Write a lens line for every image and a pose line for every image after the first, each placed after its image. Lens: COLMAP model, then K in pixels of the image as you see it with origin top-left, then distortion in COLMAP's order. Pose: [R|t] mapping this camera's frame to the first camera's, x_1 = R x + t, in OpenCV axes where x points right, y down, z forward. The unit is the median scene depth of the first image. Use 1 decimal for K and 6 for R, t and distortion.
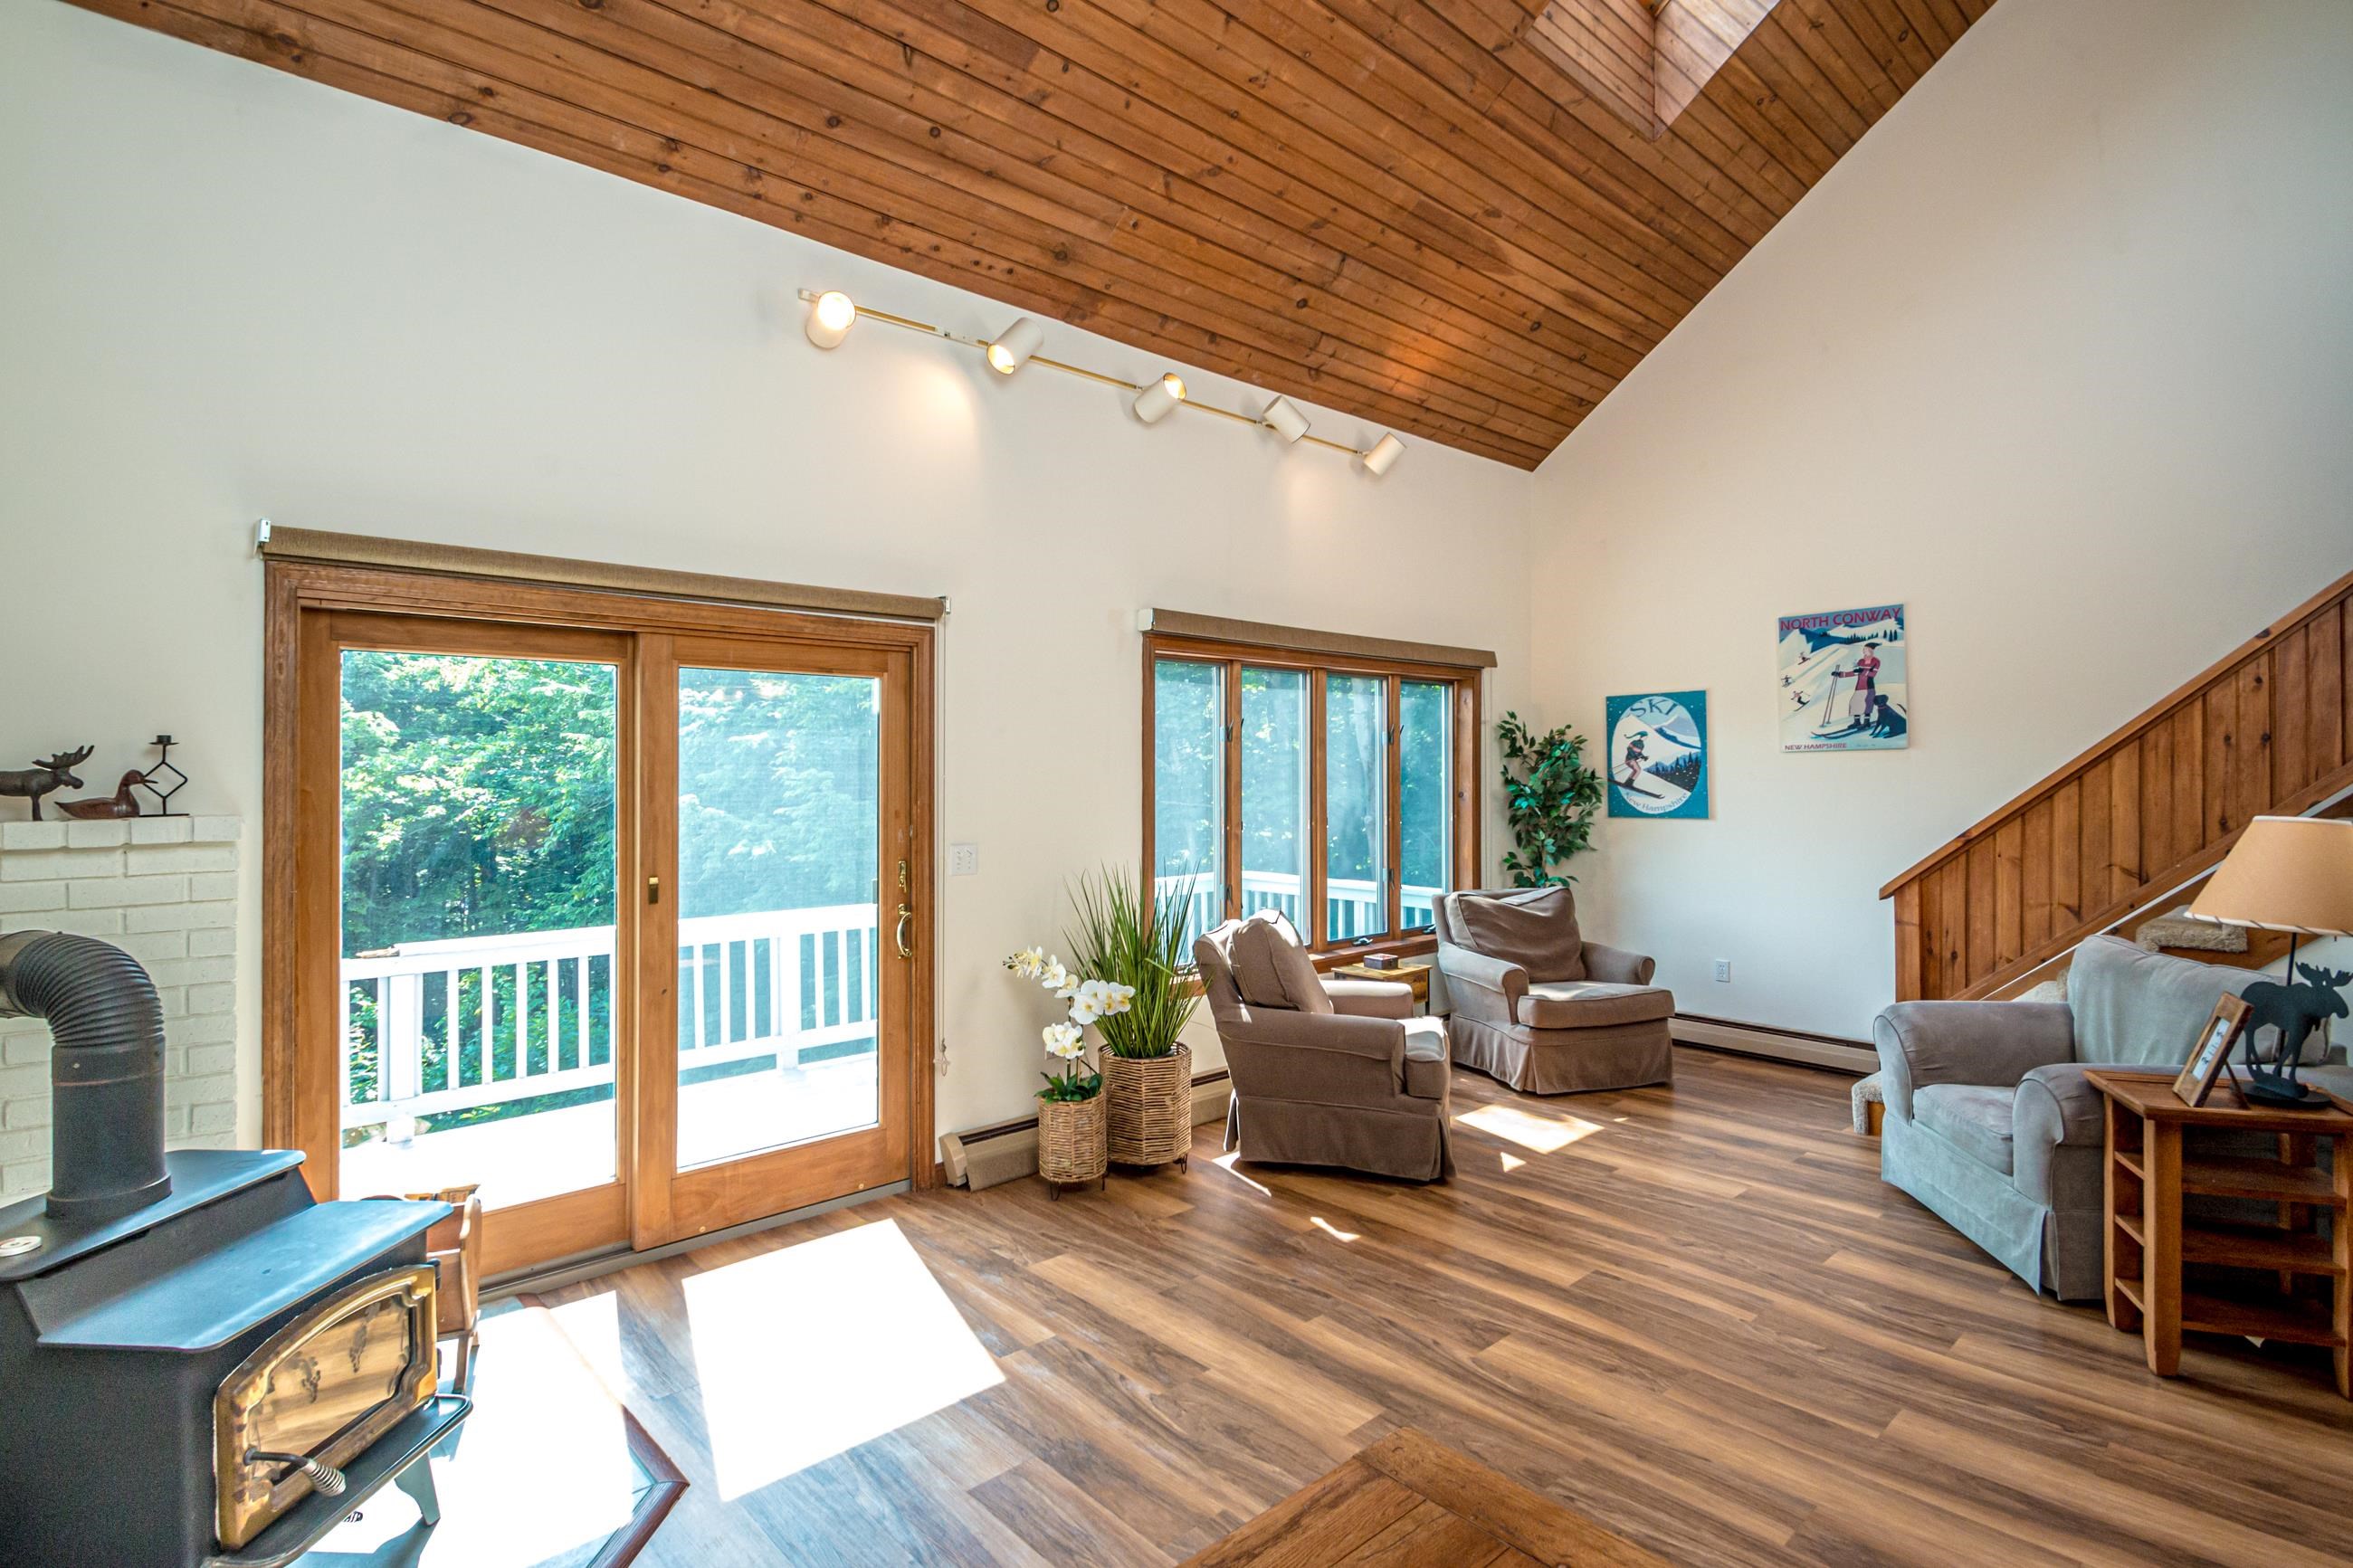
lens RADIAL K [[1092.5, 0, 1148.2], [0, 1092.5, 759.0], [0, 0, 1]] dist [0.006081, -0.012855]
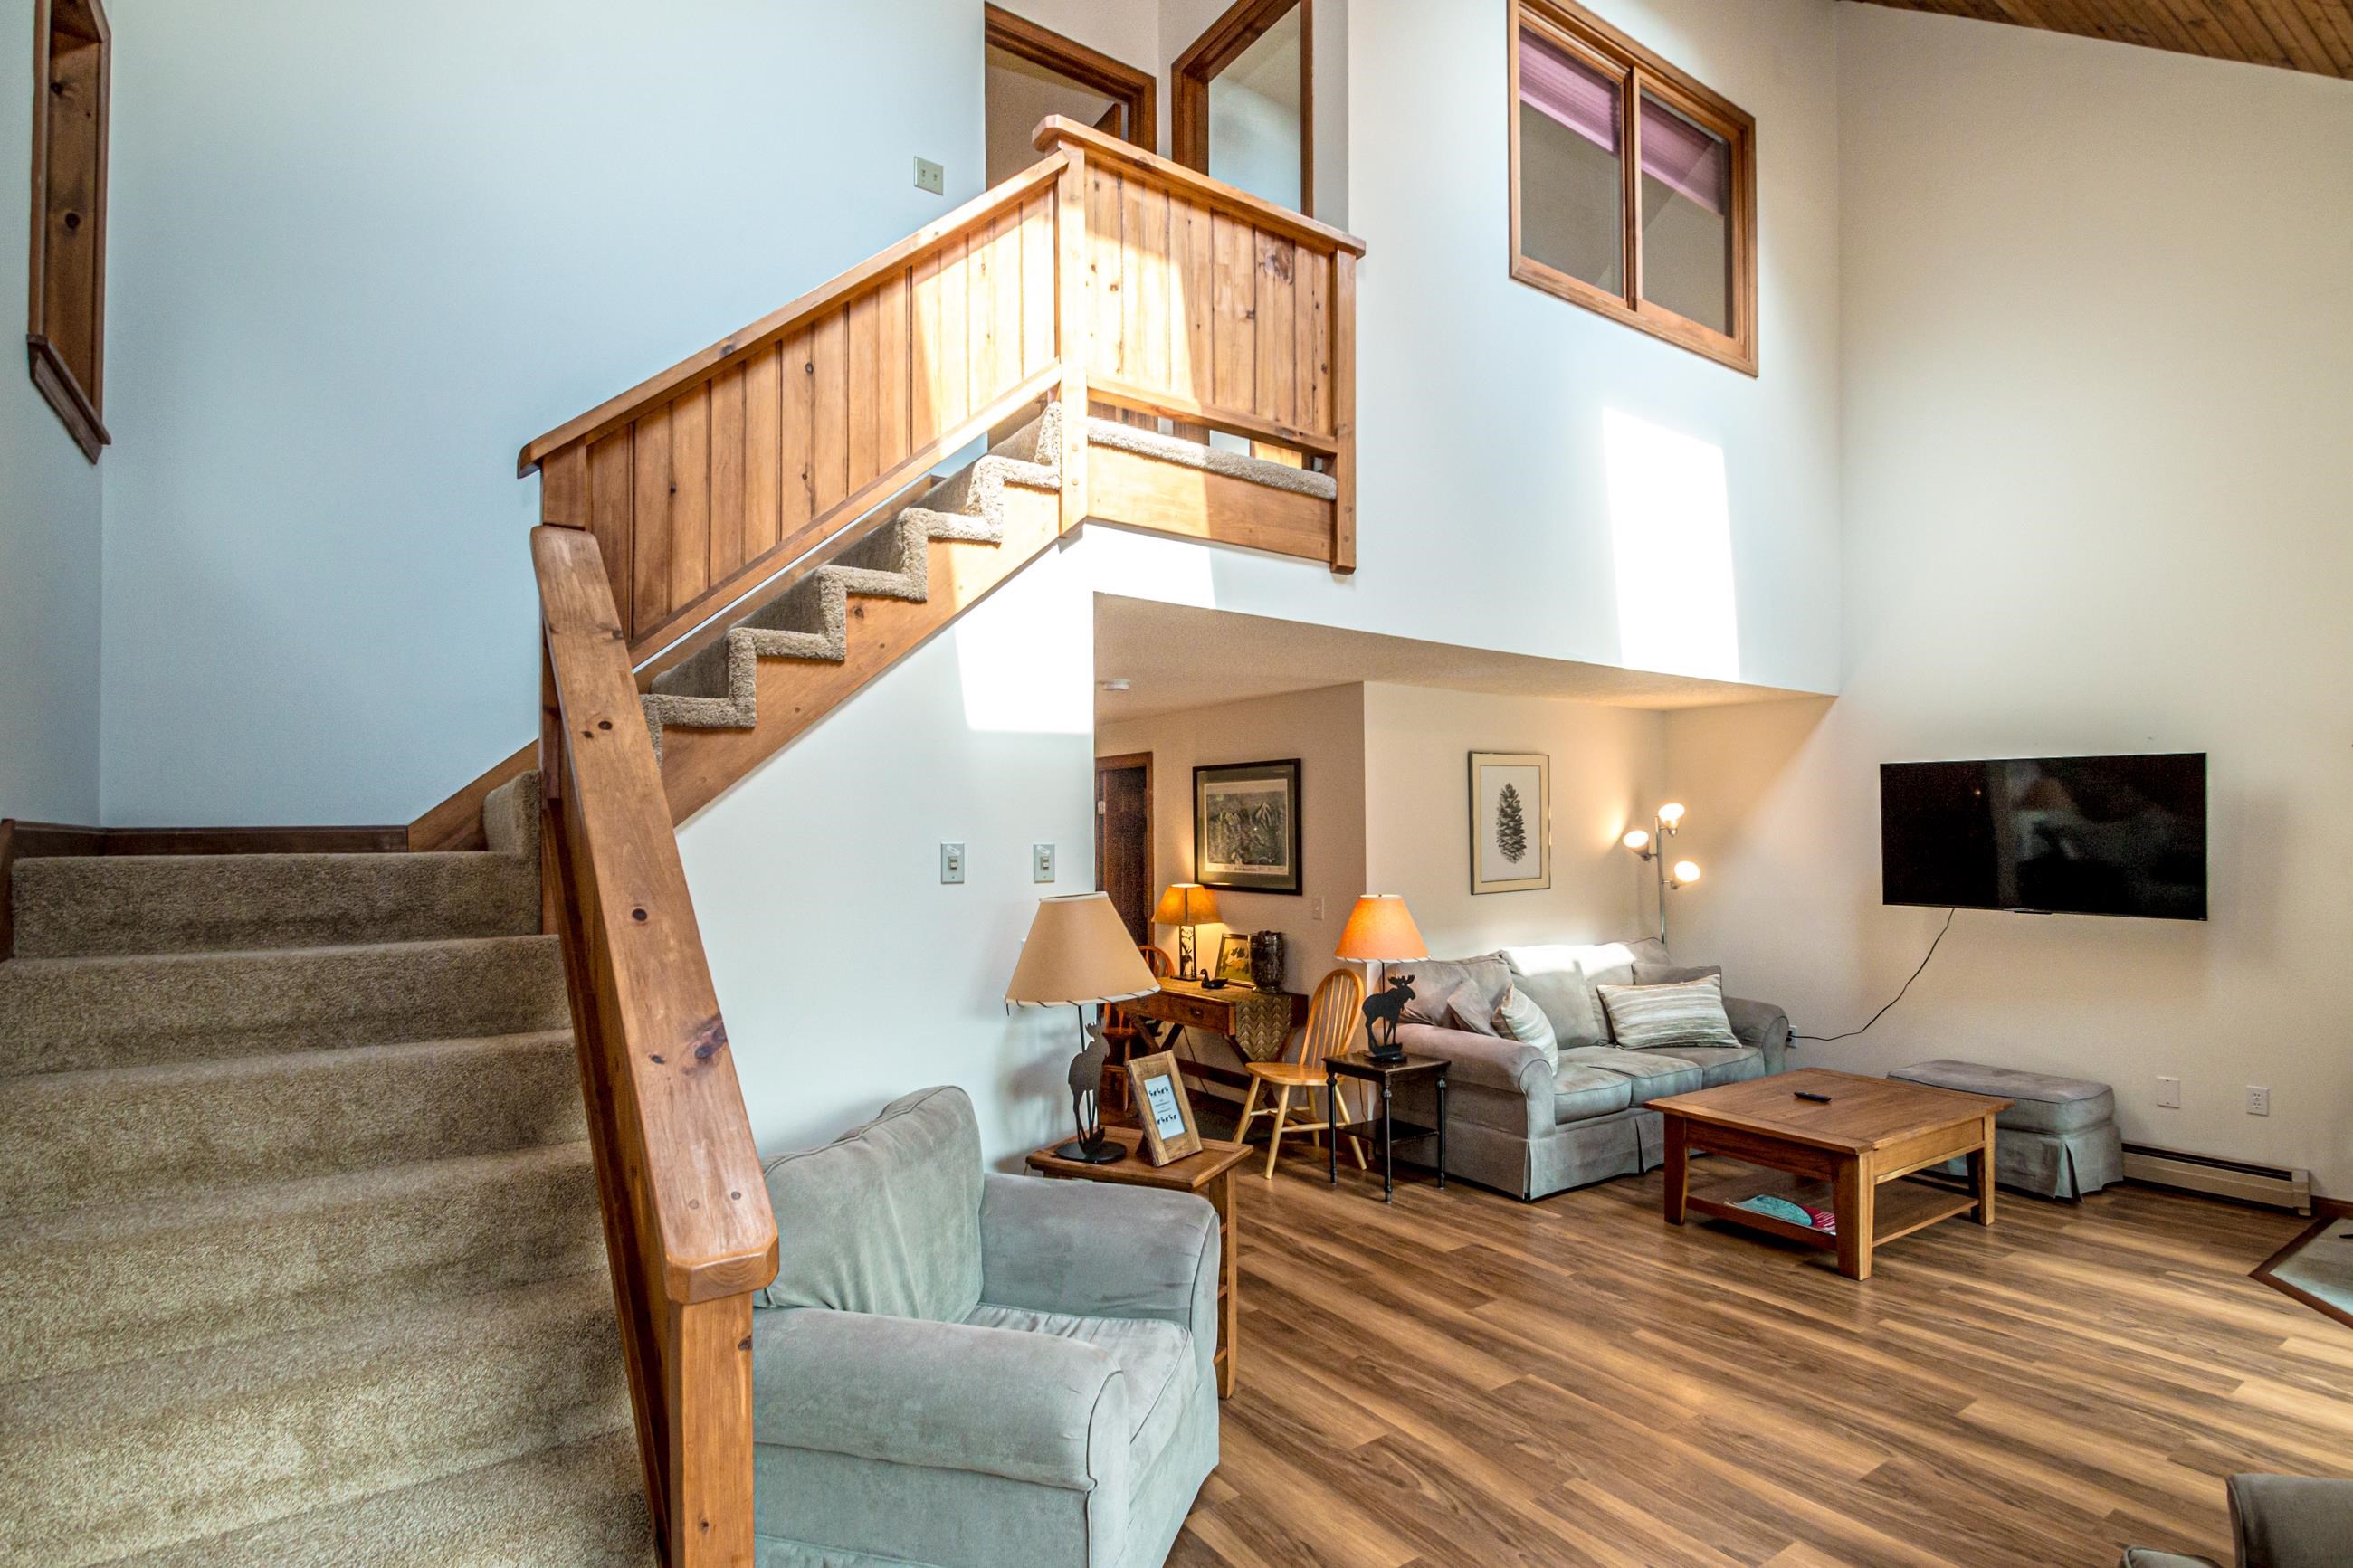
lens RADIAL K [[1186.8, 0, 1197.0], [0, 1186.8, 826.4], [0, 0, 1]] dist [0.002088, -0.017537]
pose [[-0.996648, 0.005013, 0.081655, 0.562648], [0.003552, 0.999831, -0.018031, 0.006726], [-0.081732, -0.017681, -0.996498, 1.441371]]
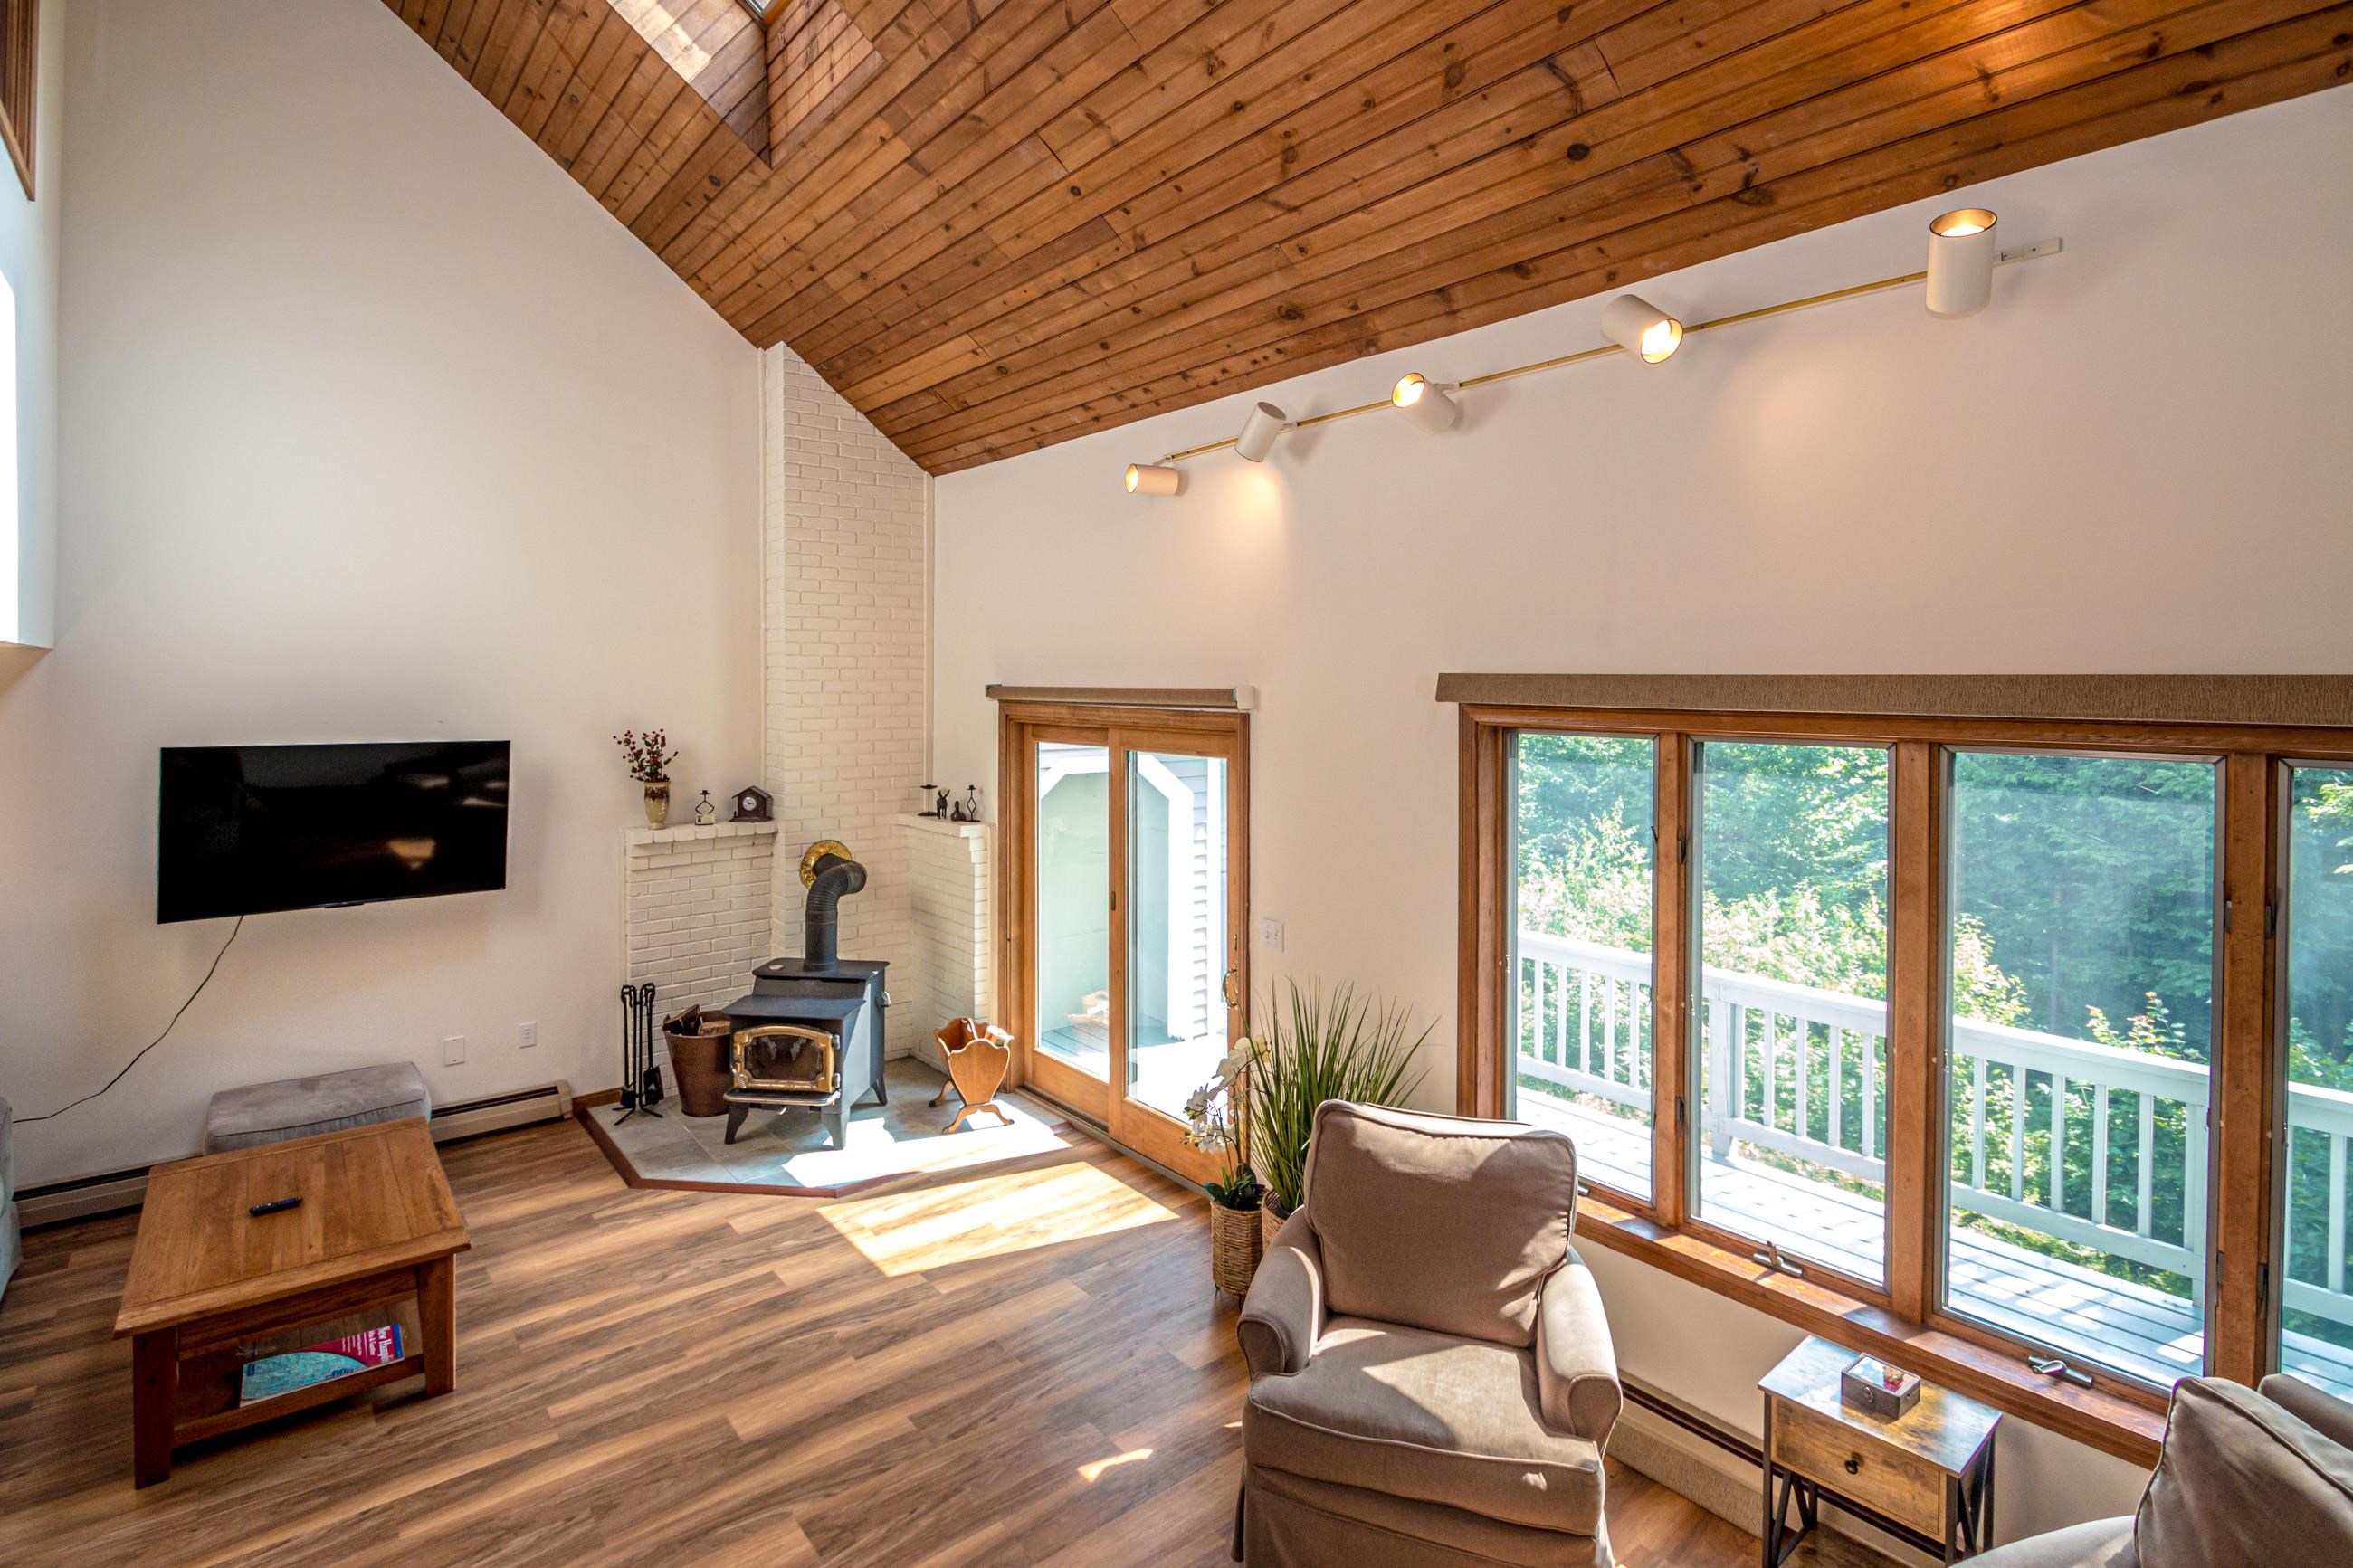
lens RADIAL K [[1099.7, 0, 1167.3], [0, 1099.7, 694.8], [0, 0, 1]] dist [-0.001032, 0.000005]
pose [[-0.004298, 0.003740, -0.999984, 0.892387], [0.000222, 0.999993, 0.003739, -0.142456], [0.999991, -0.000206, -0.004299, 0.926001]]
